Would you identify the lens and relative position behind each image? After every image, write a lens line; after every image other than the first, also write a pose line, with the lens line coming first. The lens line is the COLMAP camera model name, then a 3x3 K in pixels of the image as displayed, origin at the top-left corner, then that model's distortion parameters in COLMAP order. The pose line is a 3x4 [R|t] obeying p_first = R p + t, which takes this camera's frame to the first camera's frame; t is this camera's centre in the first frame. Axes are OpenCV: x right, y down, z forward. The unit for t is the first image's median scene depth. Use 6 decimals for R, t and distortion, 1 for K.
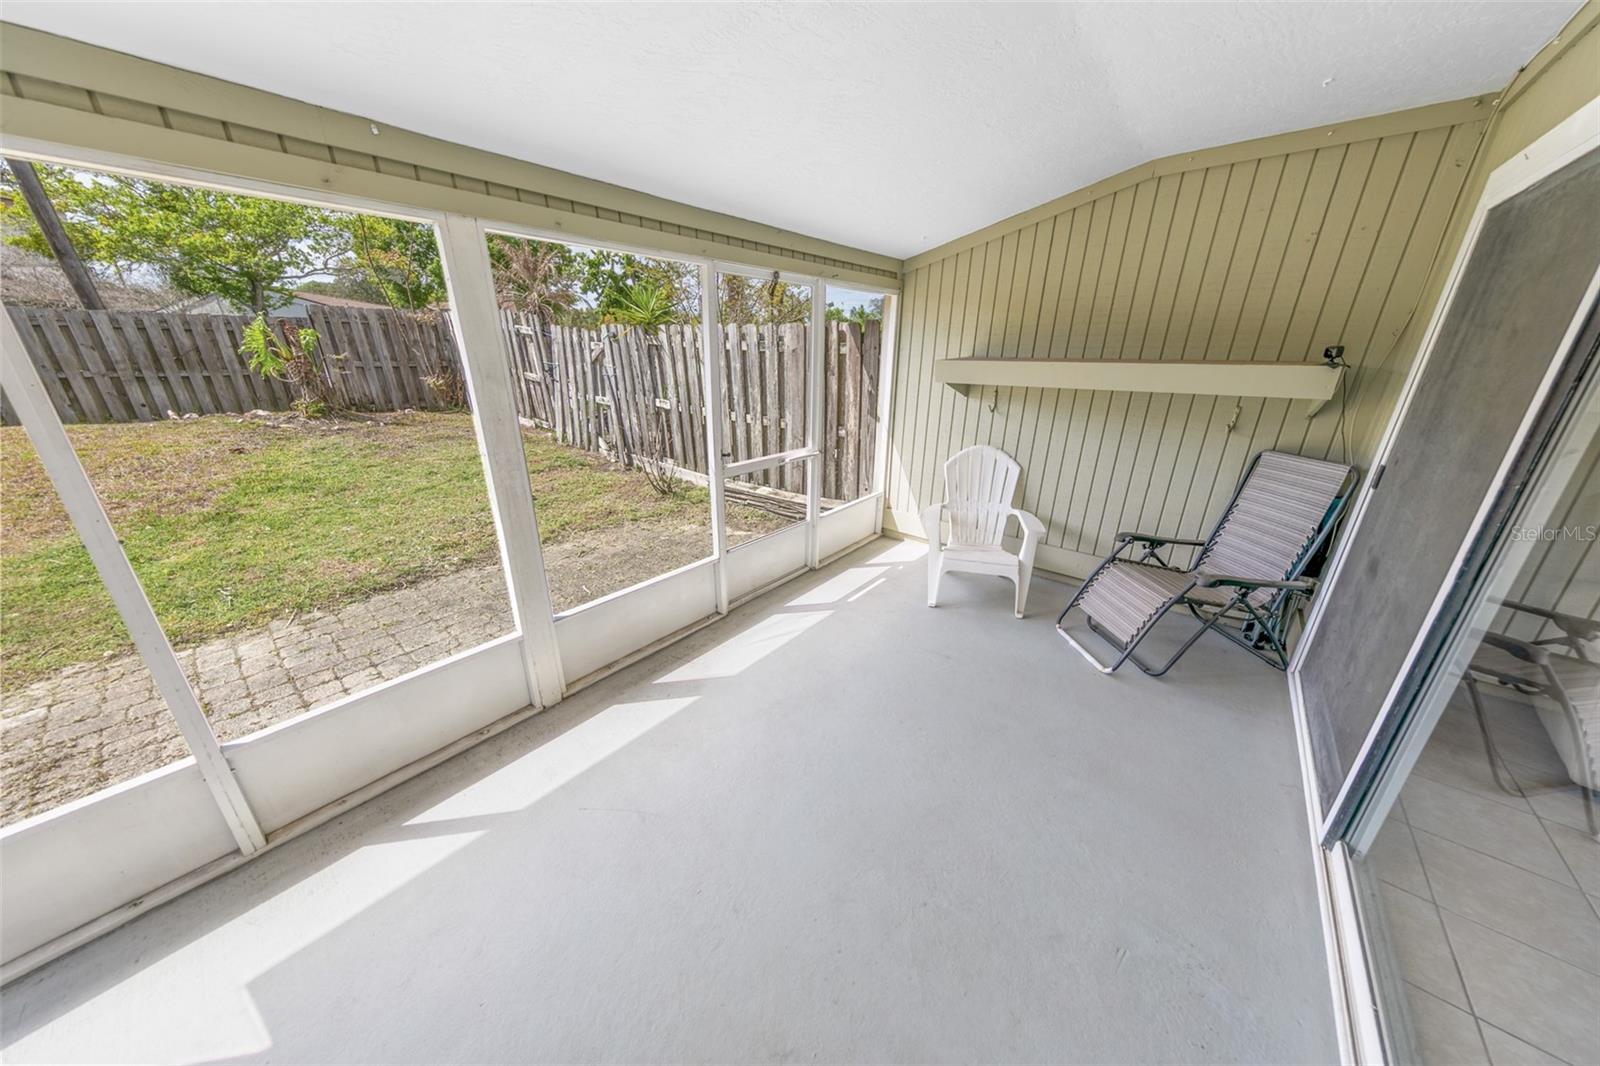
lens RADIAL K [[500.4, 0, 796.2], [0, 500.4, 529.9], [0, 0, 1]] dist [0.014747, -0.002804]
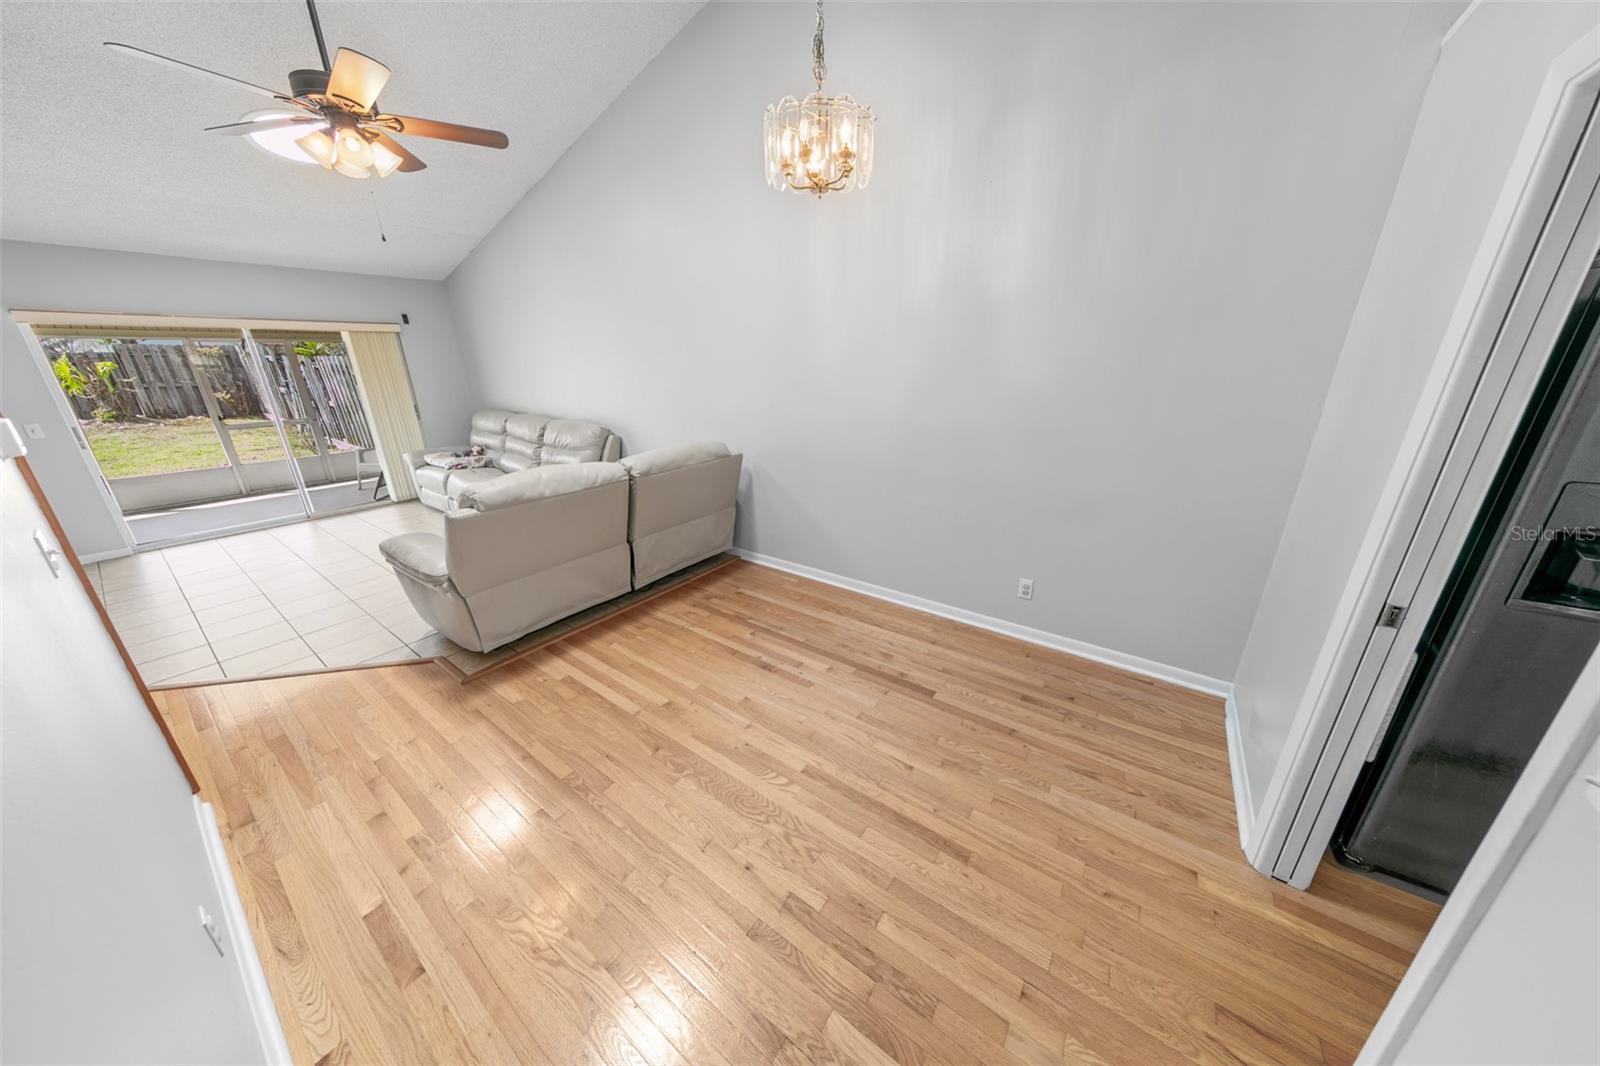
lens RADIAL K [[500.4, 0, 796.2], [0, 500.4, 529.9], [0, 0, 1]] dist [0.014747, -0.002804]
pose [[0.996830, -0.045357, 0.065364, 1.508846], [0.046674, 0.998734, -0.018762, 0.347252], [-0.064431, 0.021754, 0.997685, -0.972923]]
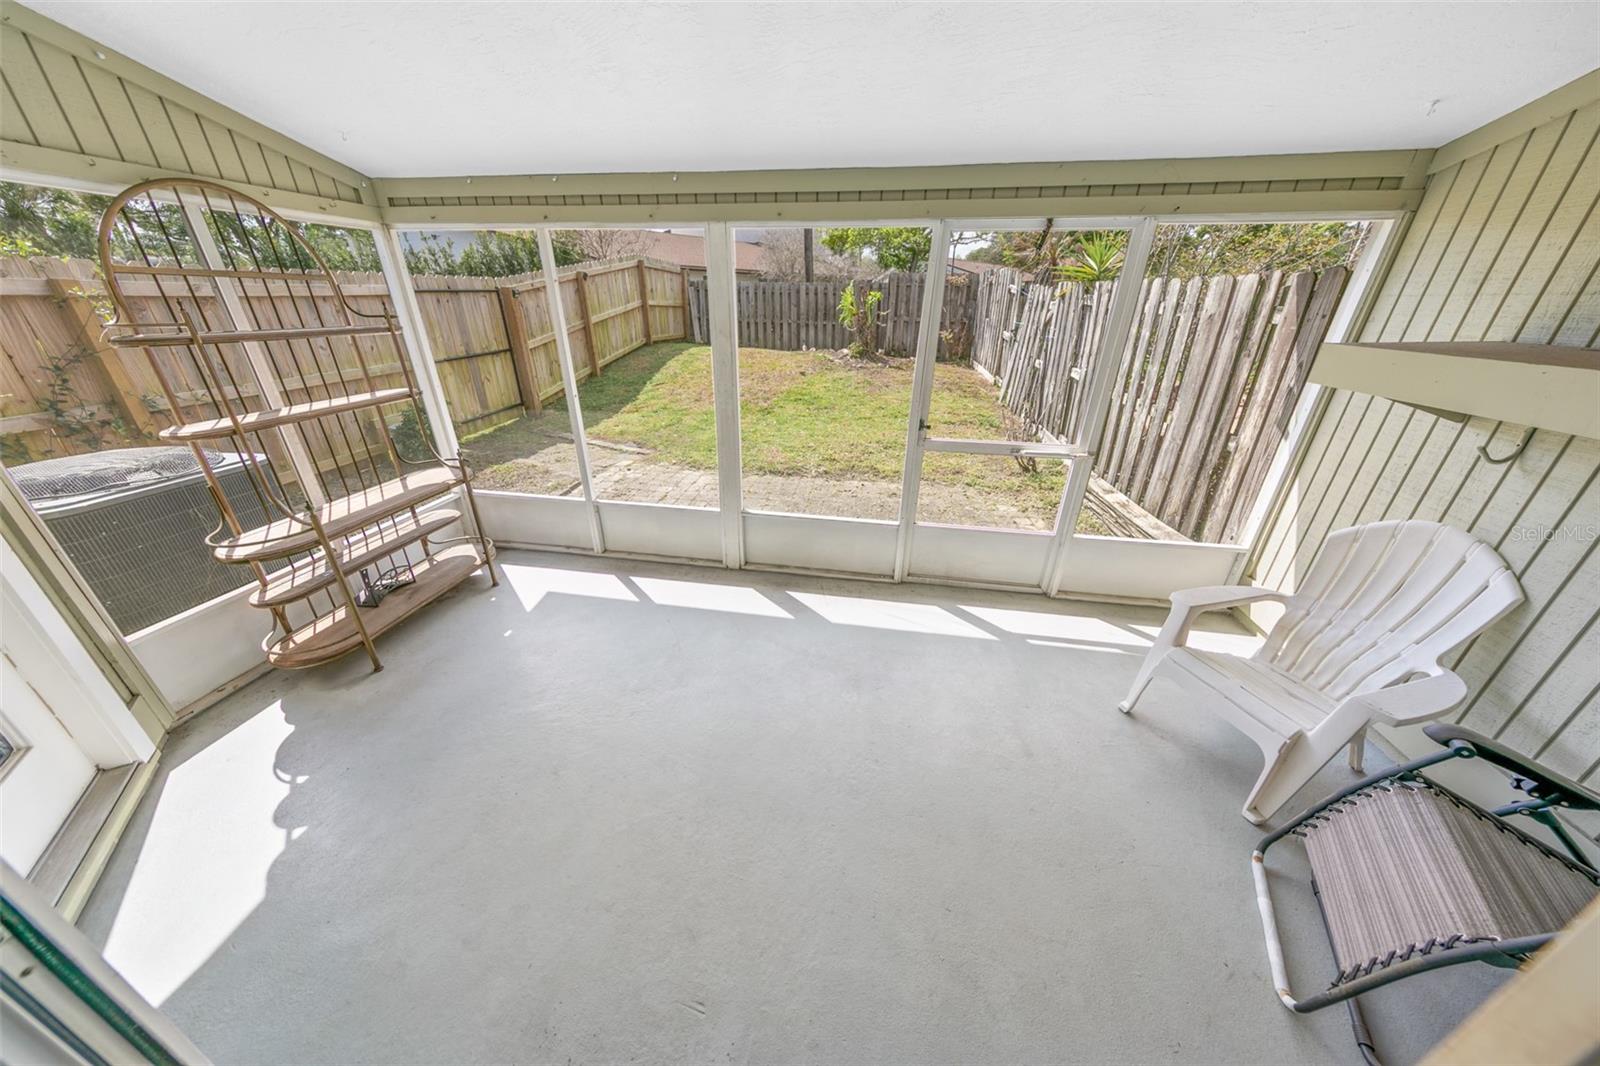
lens RADIAL K [[500.4, 0, 796.2], [0, 500.4, 529.9], [0, 0, 1]] dist [0.014747, -0.002804]
pose [[0.513039, 0.359472, -0.779468, 0.374995], [-0.300124, 0.925891, 0.229459, -0.074407], [0.804187, 0.116216, 0.582904, 0.167353]]
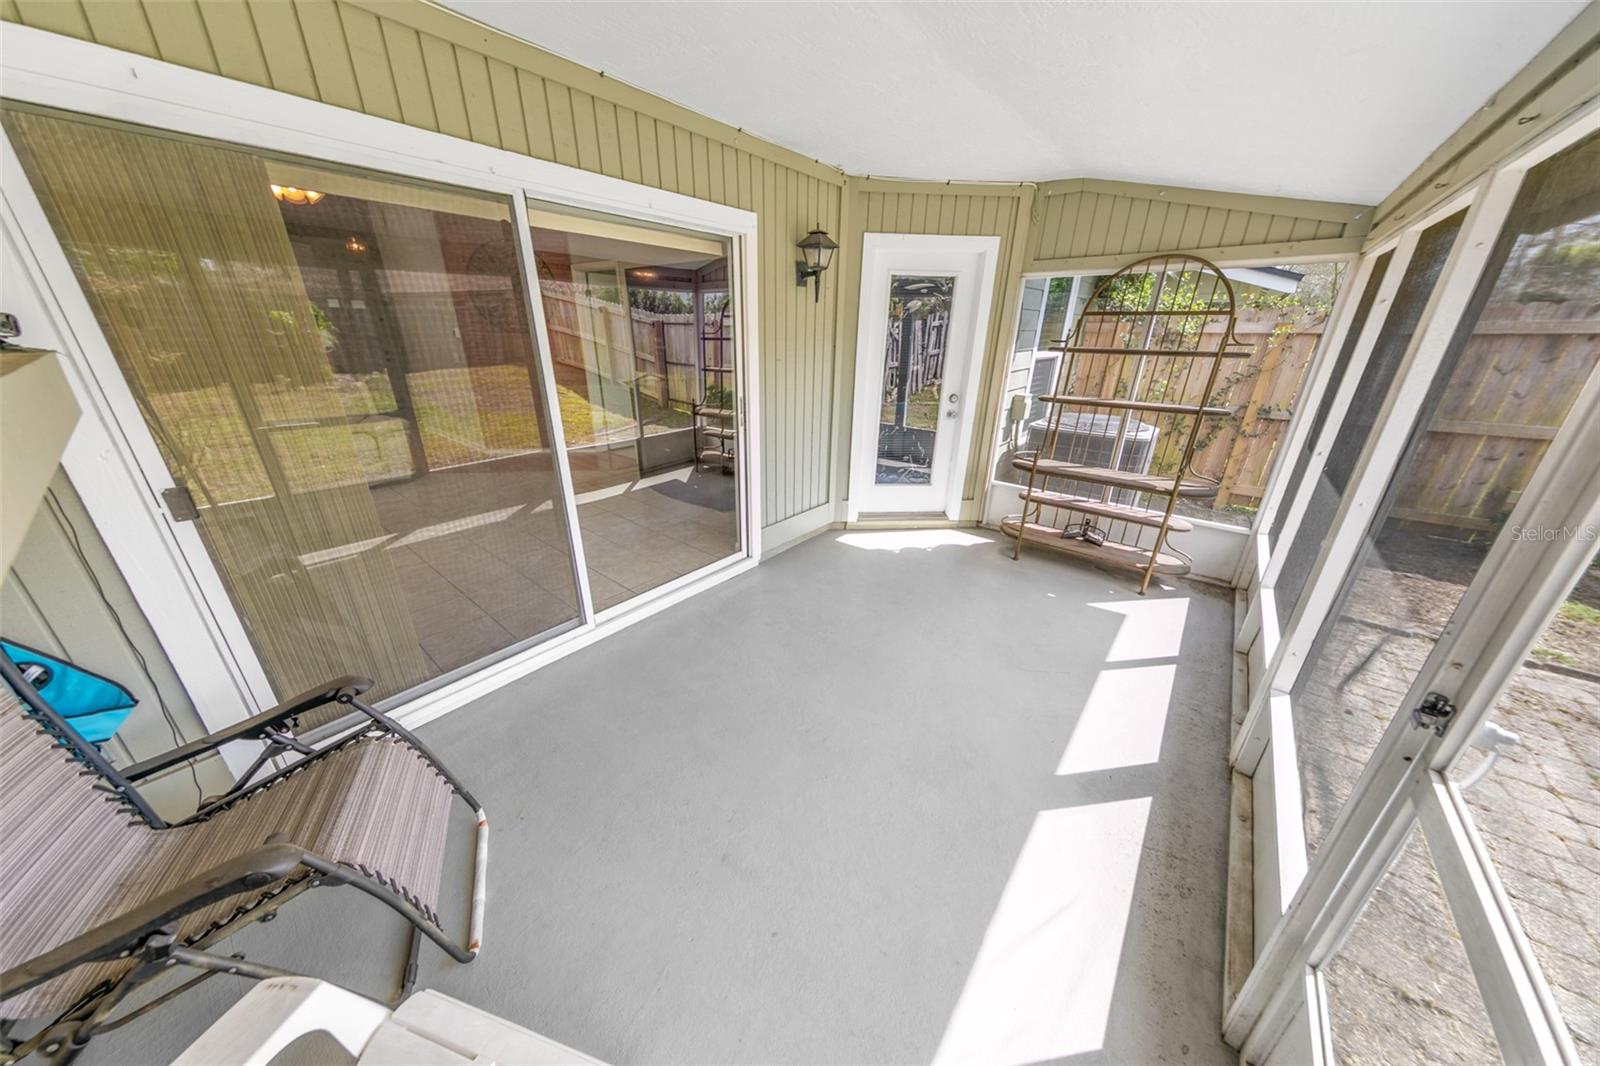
lens RADIAL K [[500.4, 0, 796.2], [0, 500.4, 529.9], [0, 0, 1]] dist [0.014747, -0.002804]
pose [[-0.999692, -0.014127, -0.020381, 0.153303], [-0.024119, 0.744957, 0.666677, -0.275339], [0.005765, 0.666963, -0.745068, 0.758964]]
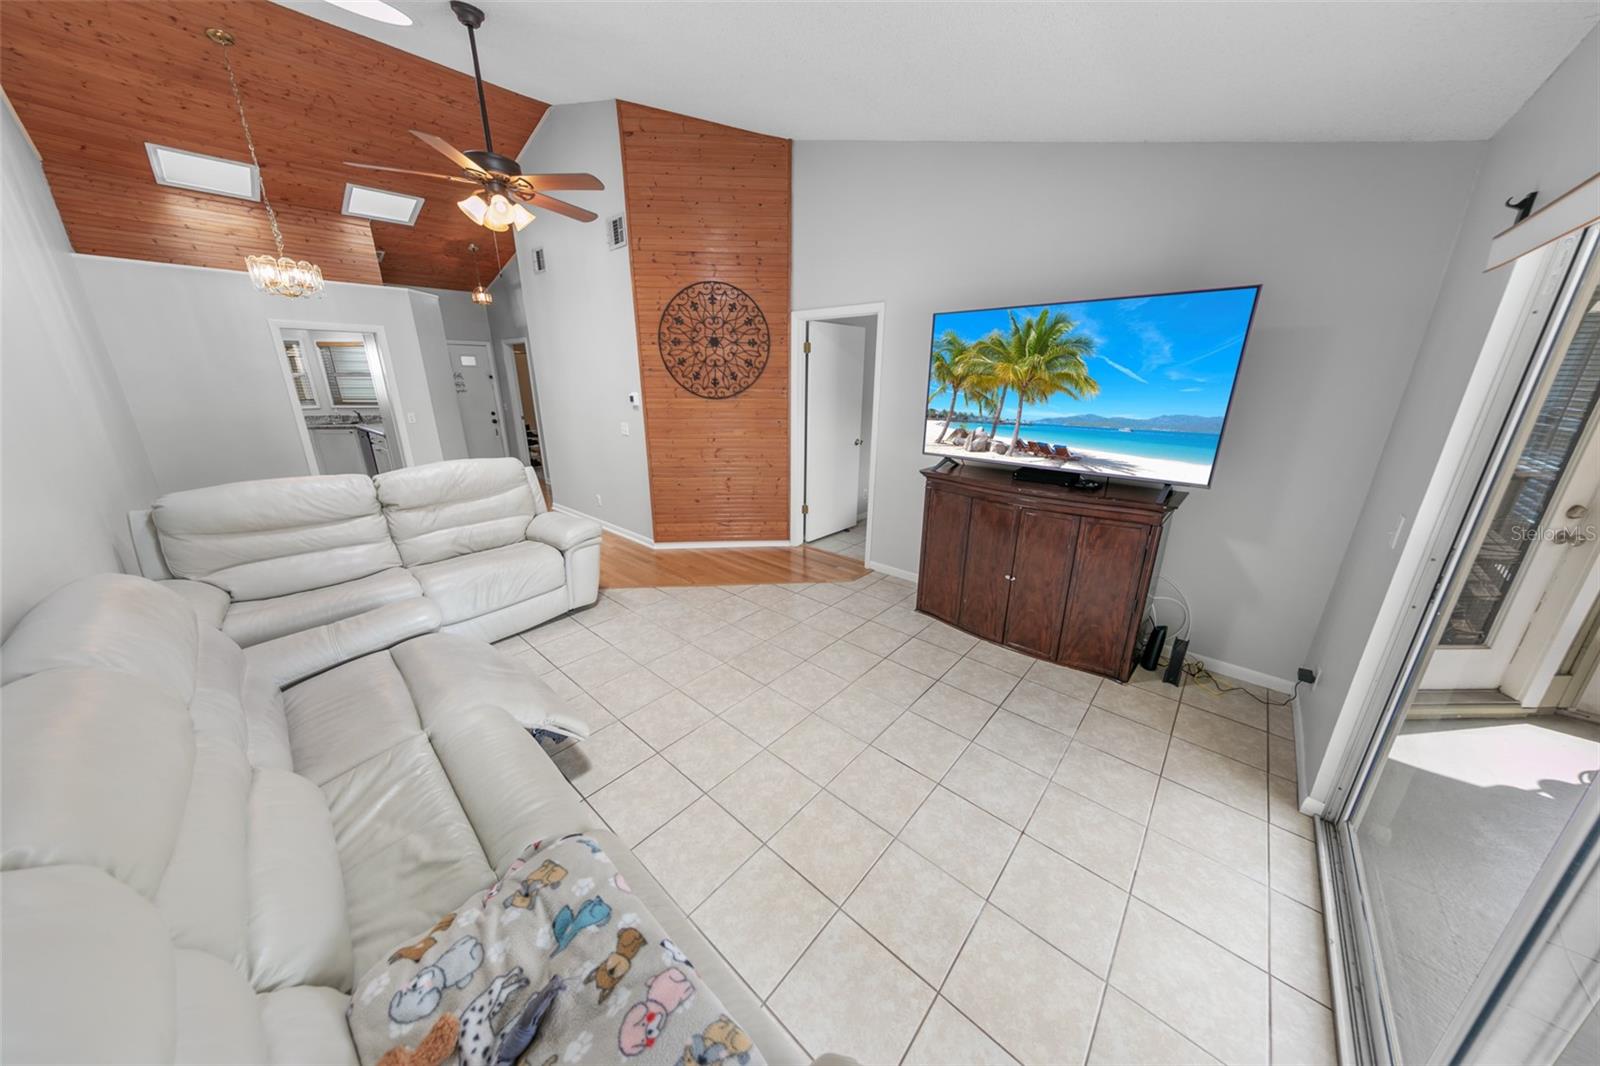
lens RADIAL K [[508.2, 0, 801.9], [0, 508.2, 529.6], [0, 0, 1]] dist [-0.036728, 0.010851]
pose [[-0.999786, -0.017505, 0.011040, 0.695510], [-0.007338, 0.798634, 0.601772, -0.152868], [-0.019351, 0.601562, -0.798592, 0.364175]]
